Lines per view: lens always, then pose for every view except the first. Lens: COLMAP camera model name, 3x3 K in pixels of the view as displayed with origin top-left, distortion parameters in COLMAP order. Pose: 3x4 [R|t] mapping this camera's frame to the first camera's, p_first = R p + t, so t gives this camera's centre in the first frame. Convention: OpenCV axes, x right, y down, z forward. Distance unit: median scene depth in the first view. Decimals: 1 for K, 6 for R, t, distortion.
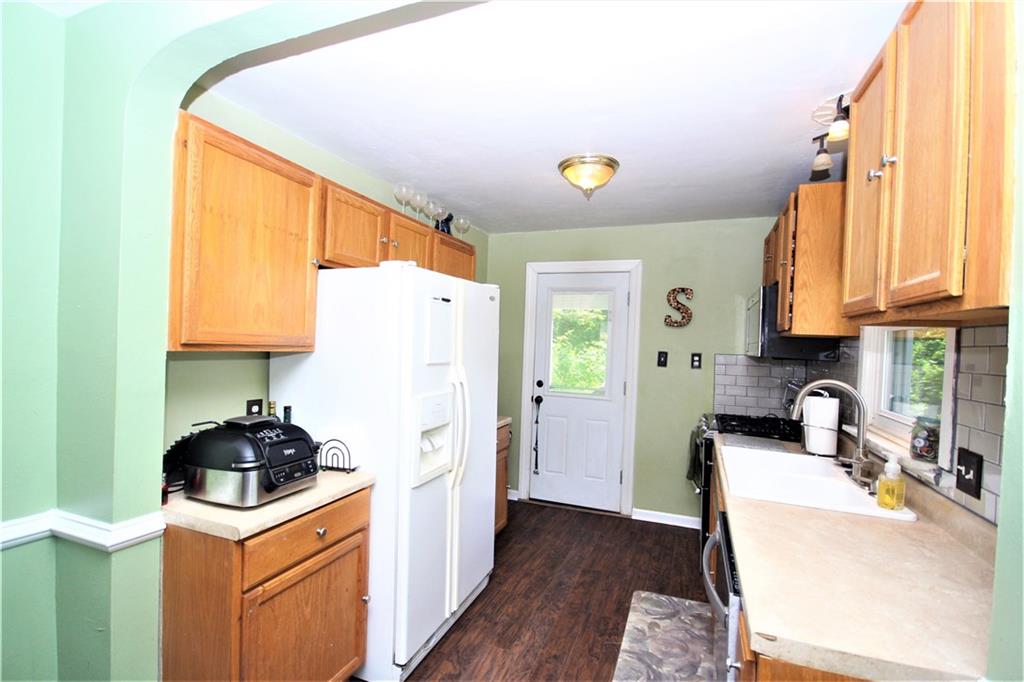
lens RADIAL K [[476.6, 0, 510.0], [0, 476.6, 346.2], [0, 0, 1]] dist [0.002070, -0.000236]
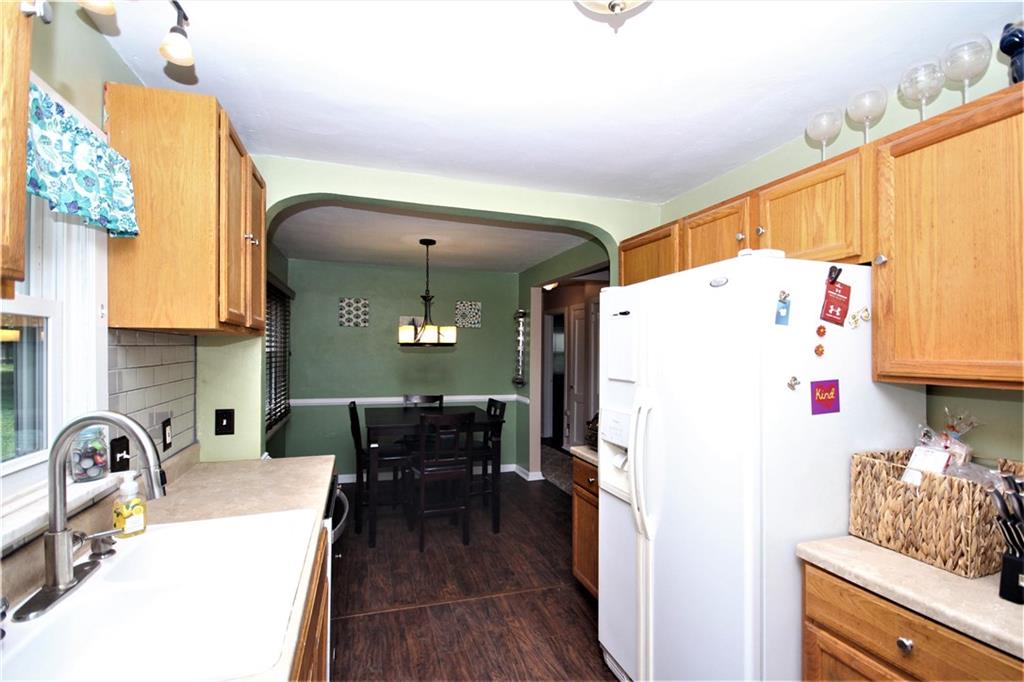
lens RADIAL K [[476.6, 0, 509.6], [0, 476.6, 346.4], [0, 0, 1]] dist [0.002070, -0.000236]
pose [[-0.777522, -0.044225, -0.627299, 0.481078], [-0.039255, 0.998992, -0.021774, -0.002371], [0.627629, 0.007695, -0.778474, 1.224560]]
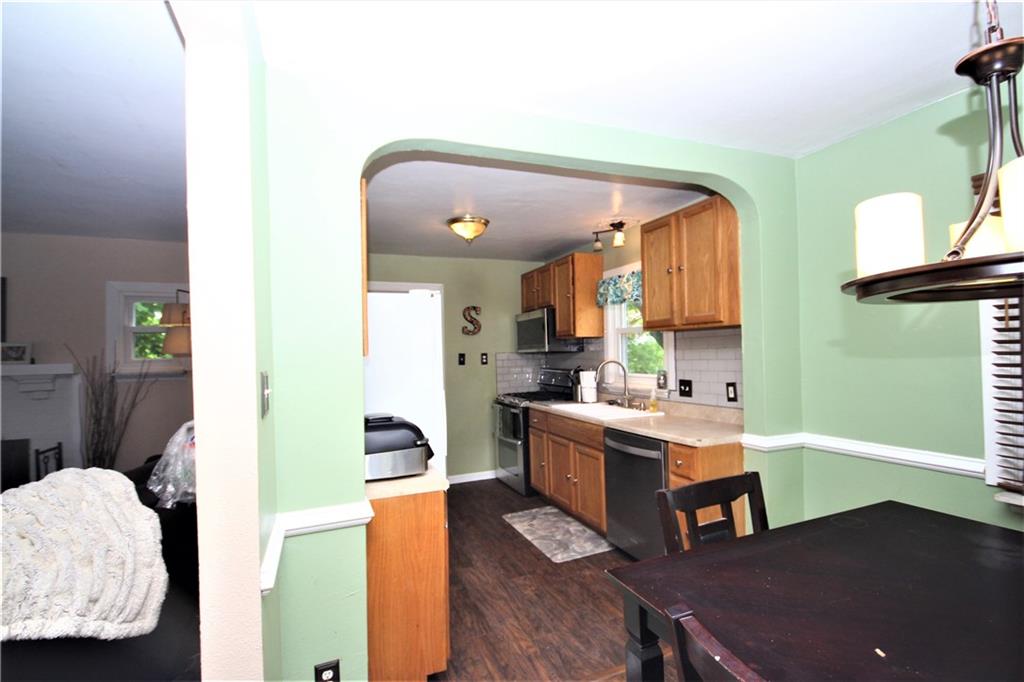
lens RADIAL K [[476.6, 0, 521.8], [0, 476.6, 347.5], [0, 0, 1]] dist [0.002070, -0.000236]
pose [[0.708588, -0.043136, 0.704303, -0.704738], [0.054656, 0.998486, 0.006164, -0.006556], [-0.703503, 0.034127, 0.709873, -0.094959]]
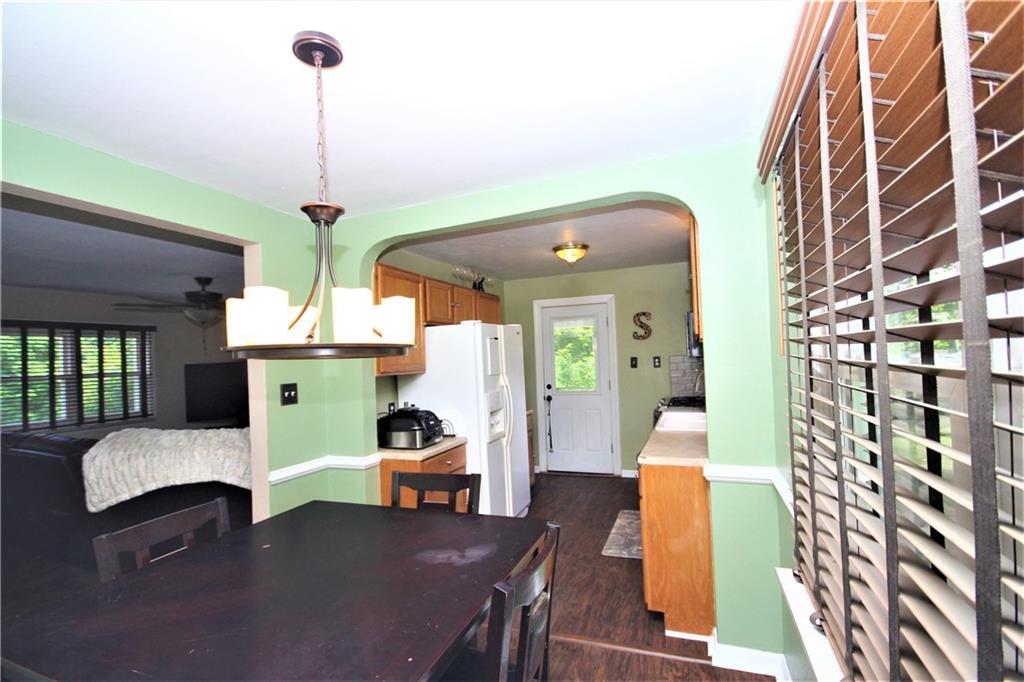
lens RADIAL K [[476.6, 0, 512.3], [0, 476.6, 345.4], [0, 0, 1]] dist [0.002070, -0.000236]
pose [[0.997264, -0.073815, 0.003999, -0.063414], [0.073906, 0.996740, -0.032360, -0.006715], [-0.001598, 0.032567, 0.999468, -0.600619]]
